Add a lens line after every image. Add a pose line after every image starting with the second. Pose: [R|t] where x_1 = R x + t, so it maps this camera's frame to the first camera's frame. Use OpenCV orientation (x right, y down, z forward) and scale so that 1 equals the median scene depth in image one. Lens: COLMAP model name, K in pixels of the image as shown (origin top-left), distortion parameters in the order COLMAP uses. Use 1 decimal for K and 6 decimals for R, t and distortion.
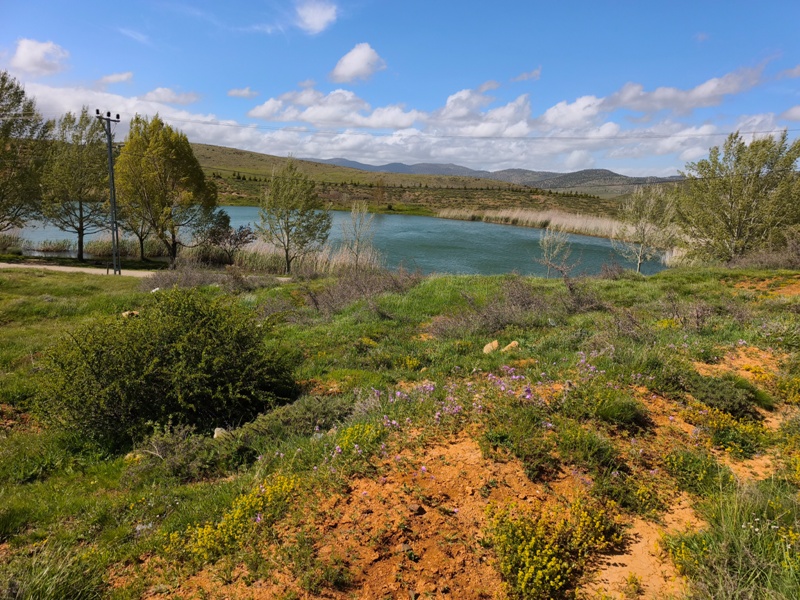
lens RADIAL K [[583.5, 0, 398.0], [0, 583.5, 299.0], [0, 0, 1]] dist [0.010076, -0.001517]
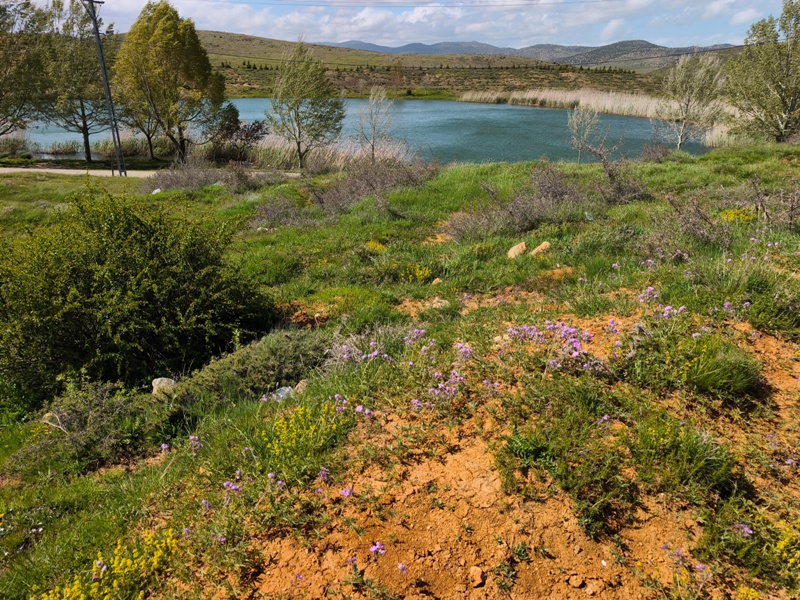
lens RADIAL K [[583.5, 0, 399.8], [0, 583.5, 297.8], [0, 0, 1]] dist [0.010076, -0.001517]
pose [[0.998754, -0.025968, -0.042613, 0.018748], [0.033173, 0.983433, 0.178213, -0.004079], [0.037279, -0.179404, 0.983069, 0.119262]]
